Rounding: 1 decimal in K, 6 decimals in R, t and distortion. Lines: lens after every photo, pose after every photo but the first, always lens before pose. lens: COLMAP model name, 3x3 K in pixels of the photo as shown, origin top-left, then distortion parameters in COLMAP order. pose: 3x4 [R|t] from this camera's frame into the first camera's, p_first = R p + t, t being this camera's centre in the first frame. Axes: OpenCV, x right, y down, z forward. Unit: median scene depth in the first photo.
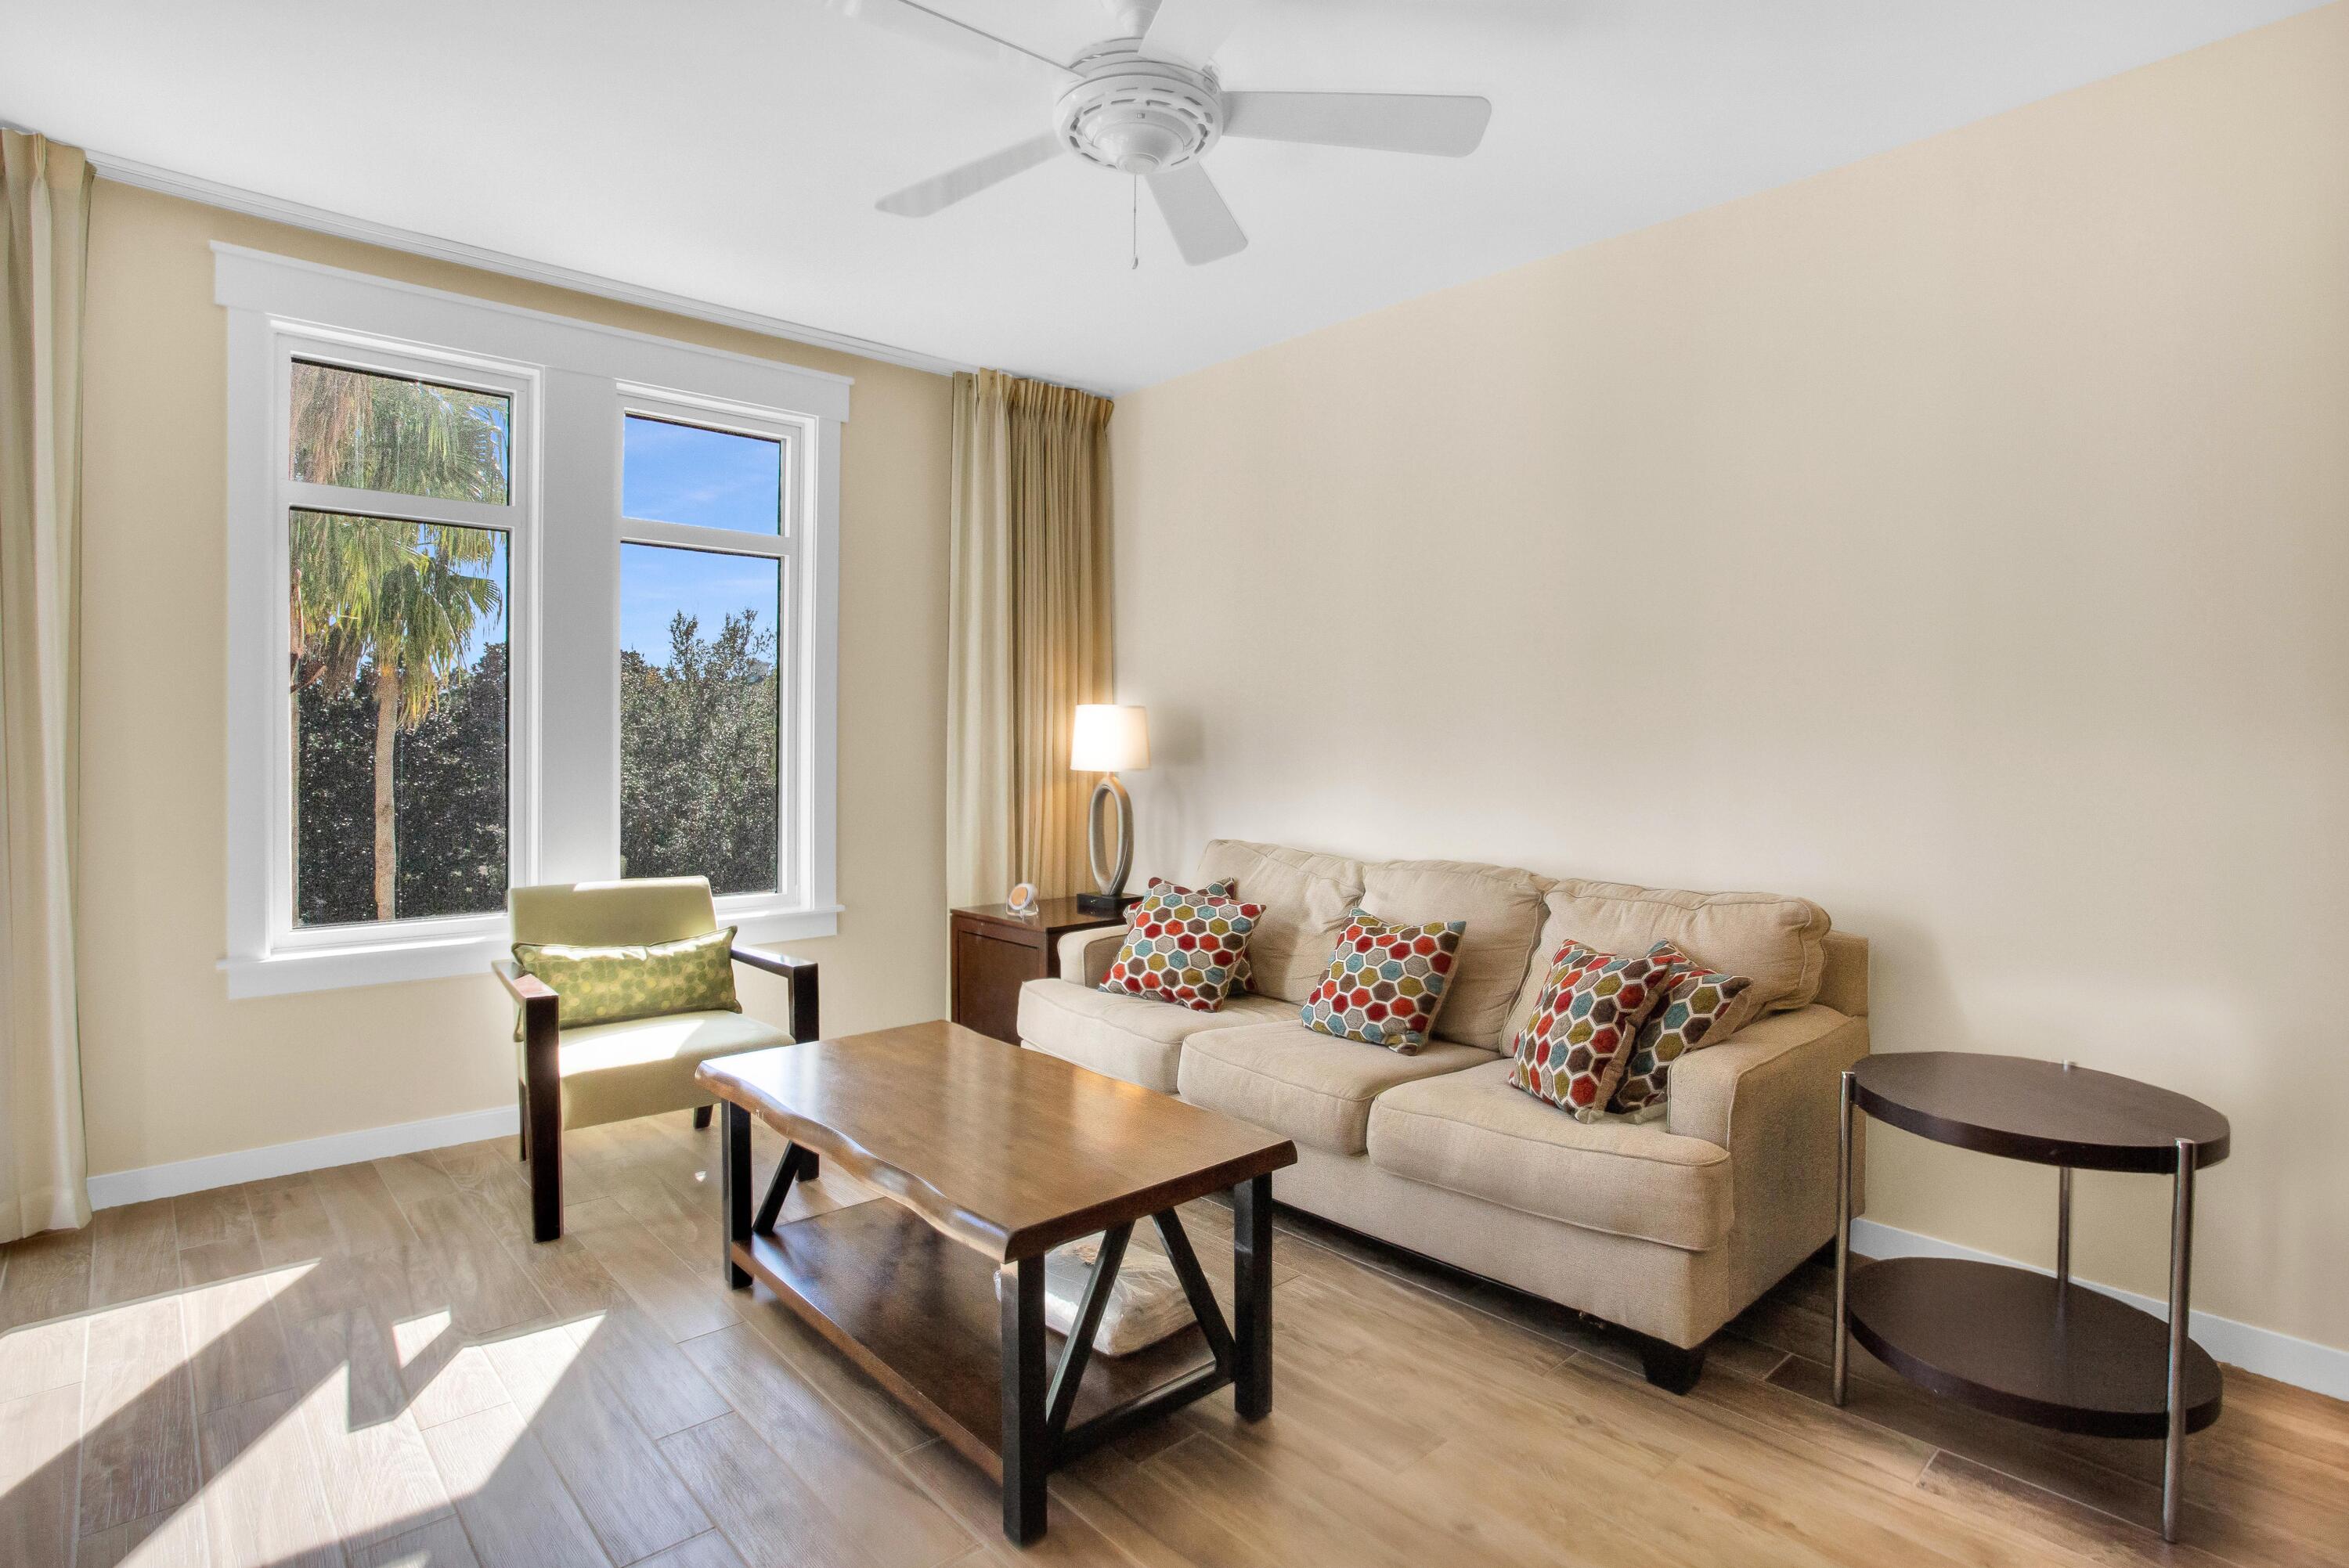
lens RADIAL K [[1195.3, 0, 1205.1], [0, 1195.3, 753.9], [0, 0, 1]] dist [-0.068174, 0.047277]
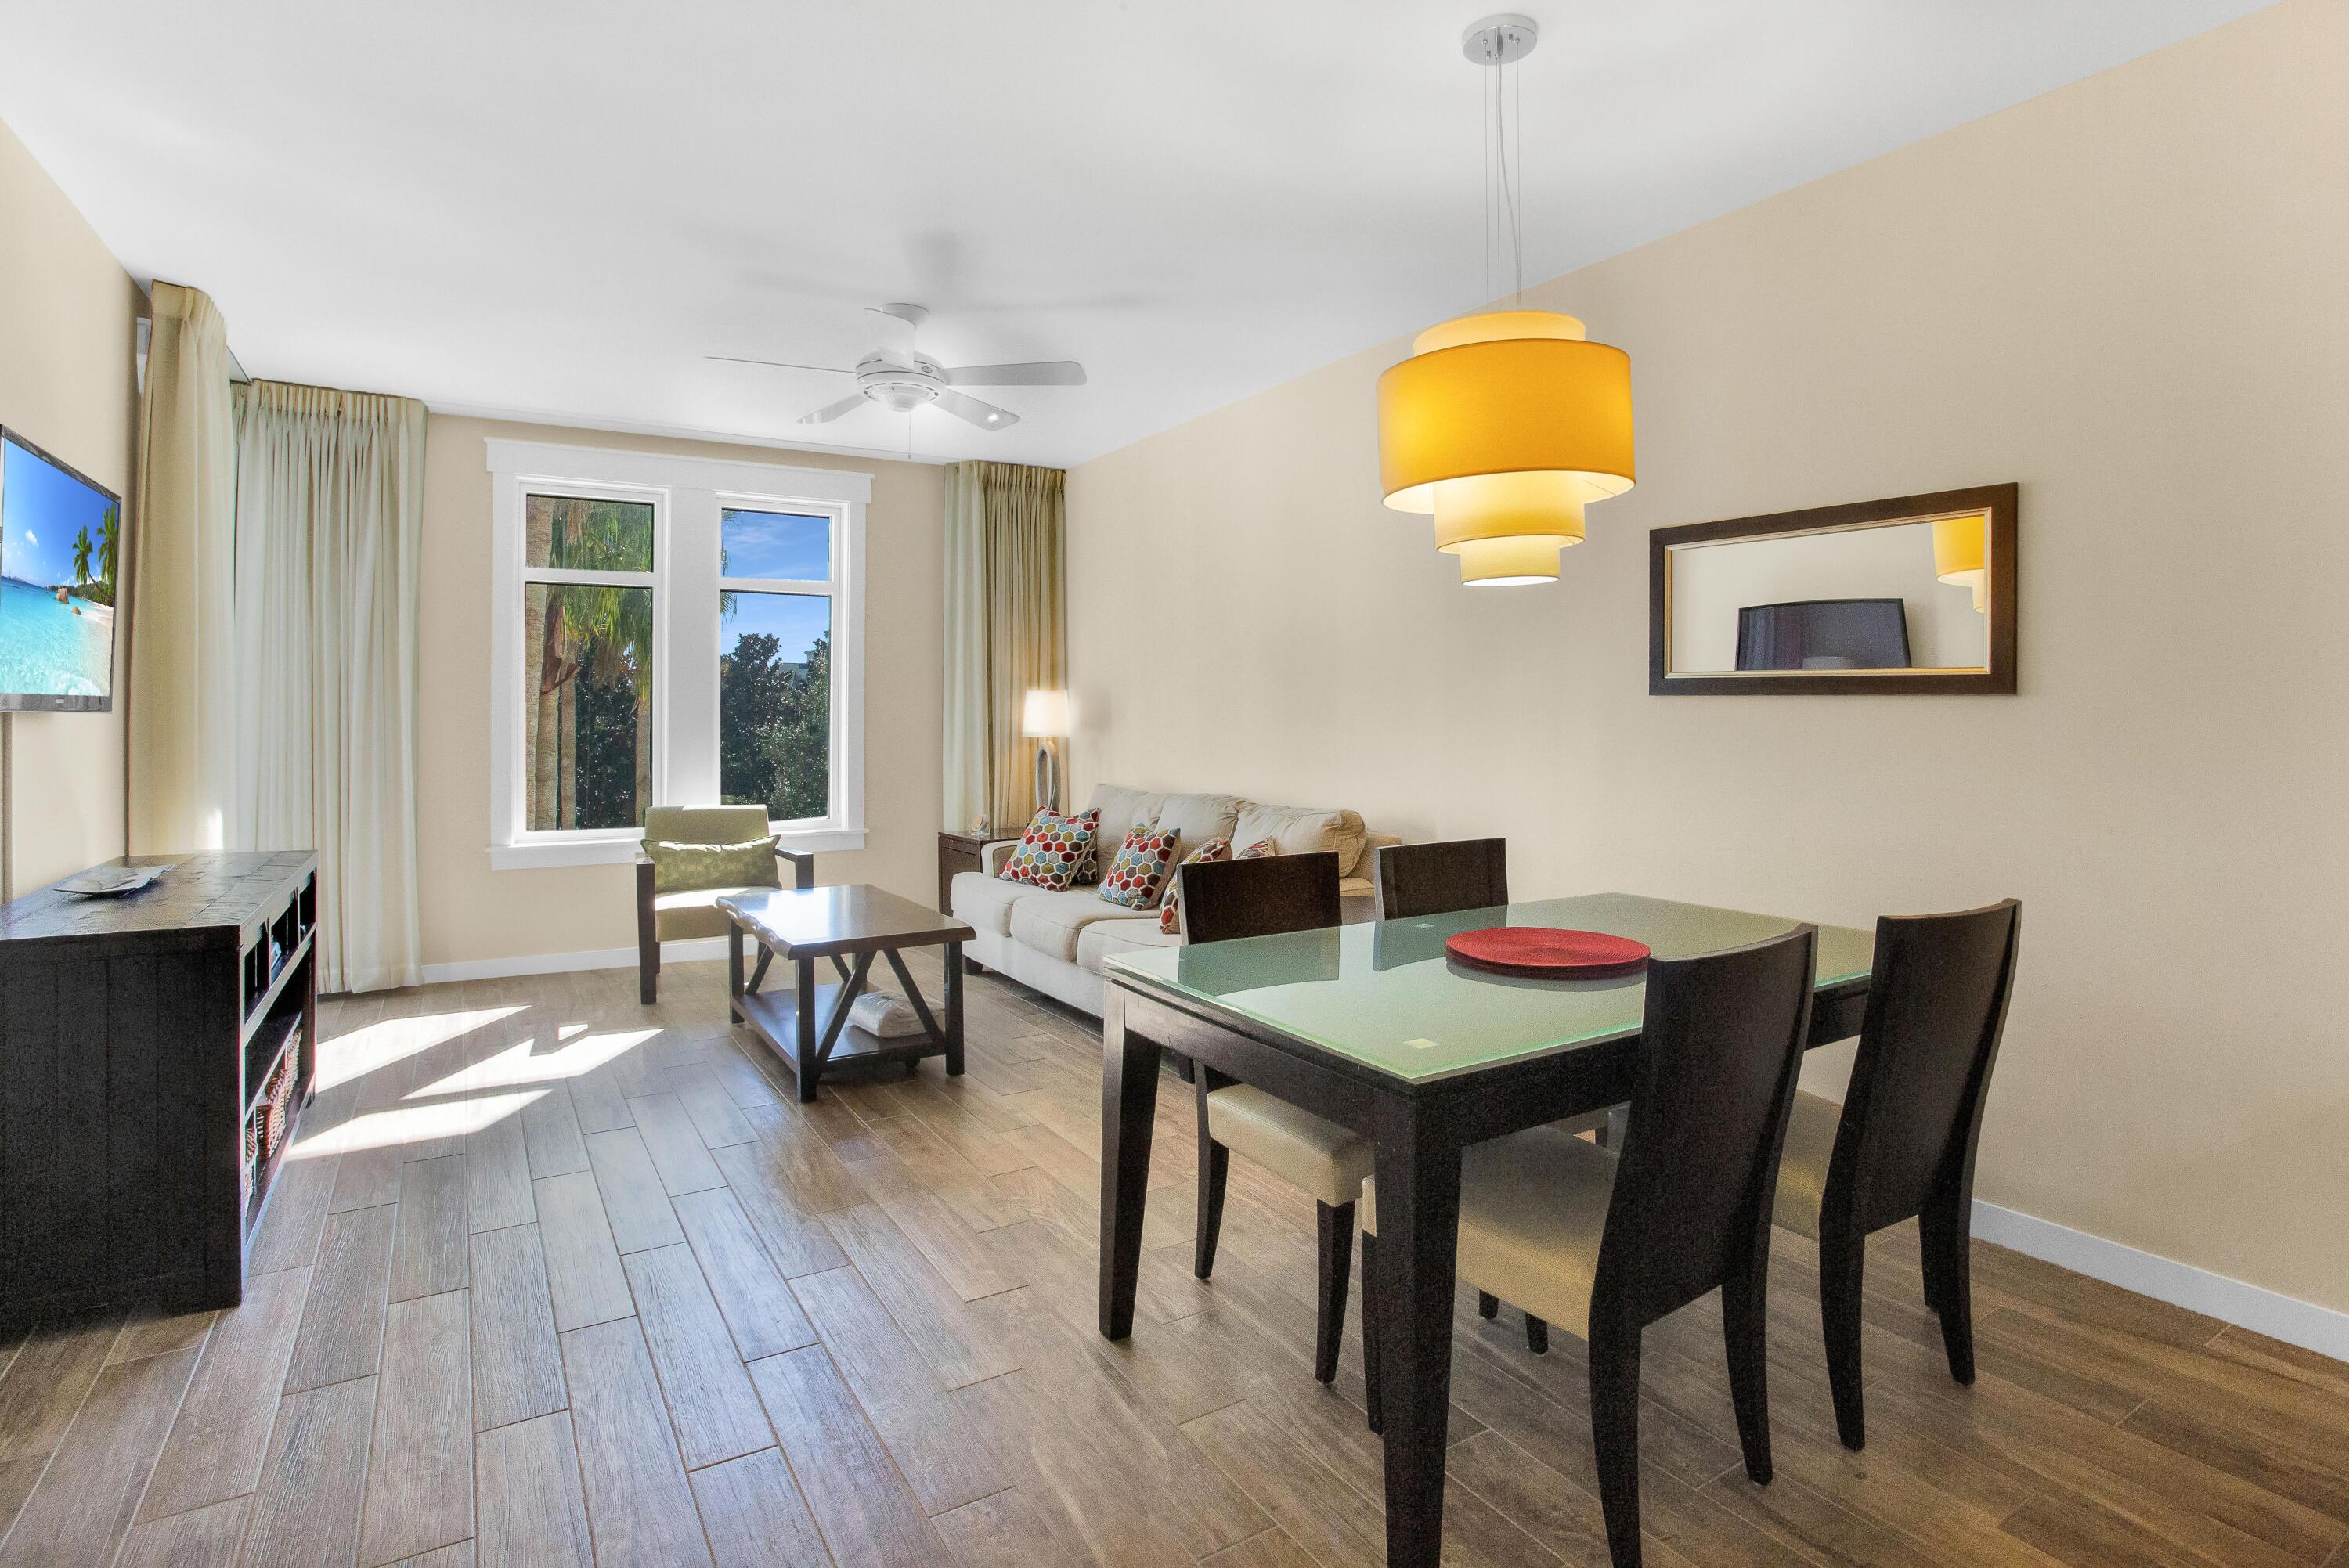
lens RADIAL K [[1178.5, 0, 1236.7], [0, 1178.5, 716.6], [0, 0, 1]] dist [-0.098694, 0.086148]
pose [[0.988931, -0.006230, -0.148247, 0.461074], [0.004525, 0.999920, -0.011836, 0.009566], [0.148309, 0.011034, 0.988880, -0.469653]]
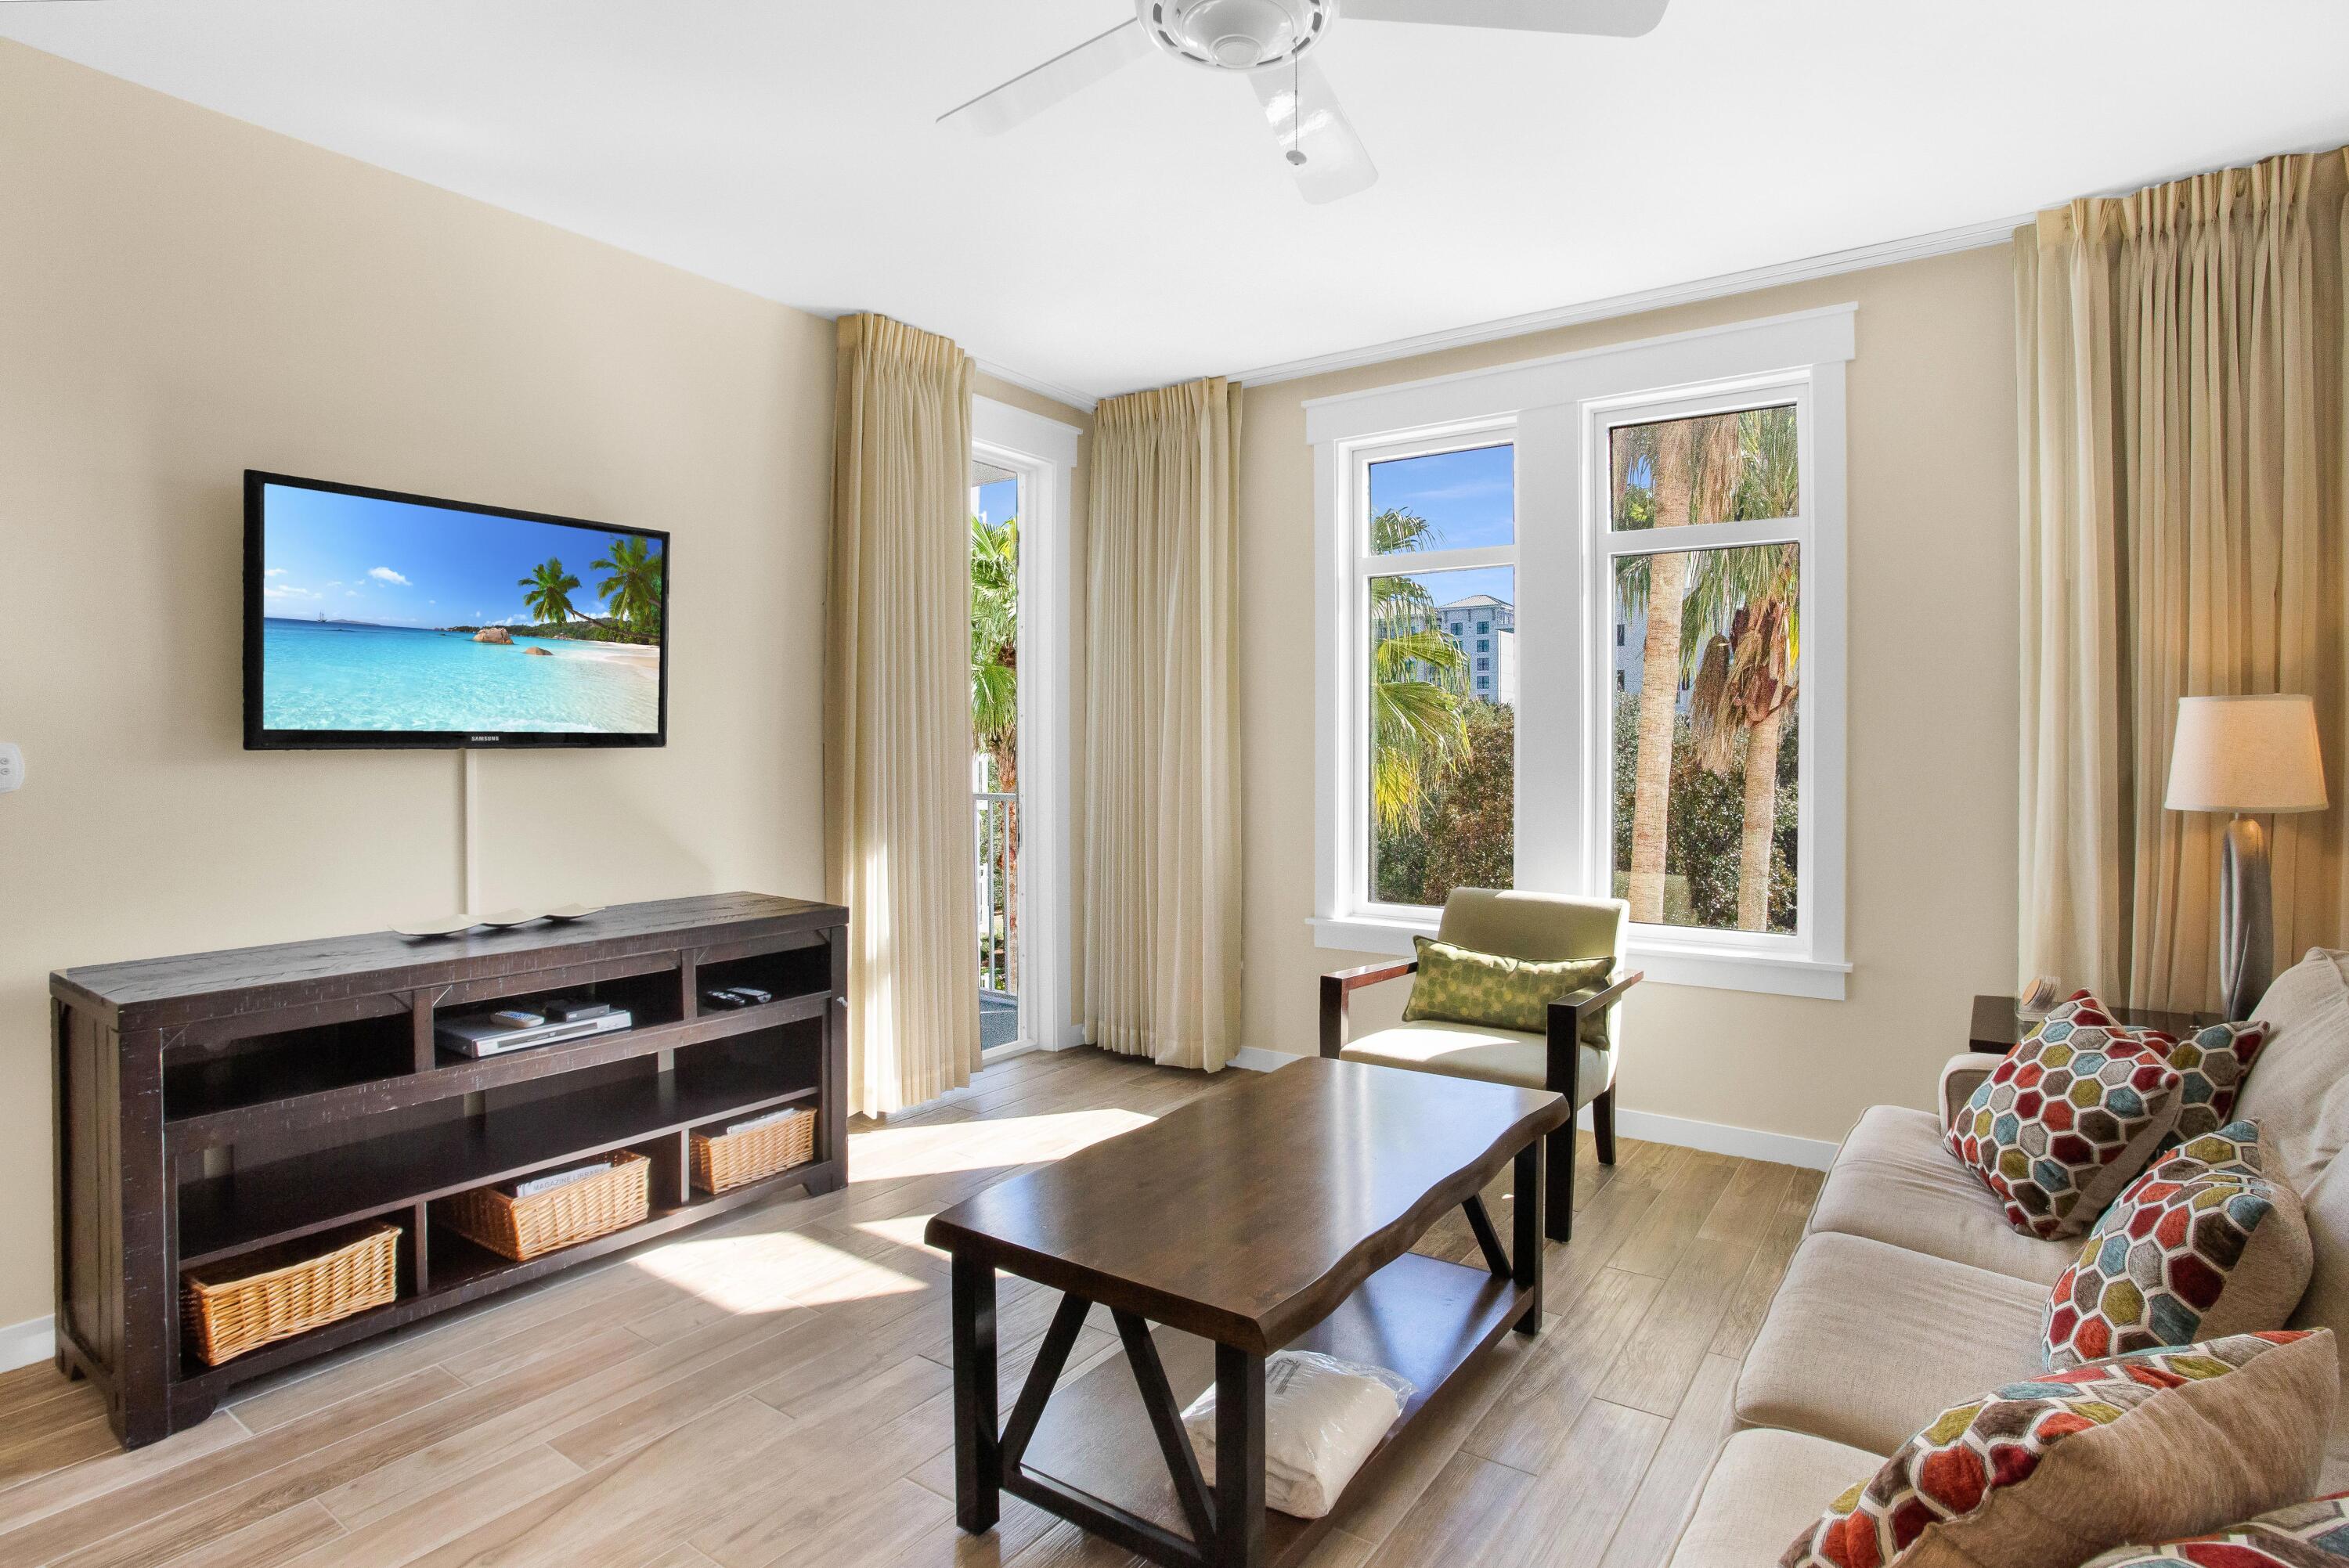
lens RADIAL K [[1195.3, 0, 1205.1], [0, 1195.3, 753.9], [0, 0, 1]] dist [-0.068174, 0.047277]
pose [[0.249219, -0.002300, -0.968445, 0.447286], [-0.012294, 0.999909, -0.005538, -0.005156], [0.968369, 0.013287, 0.249168, 0.477991]]
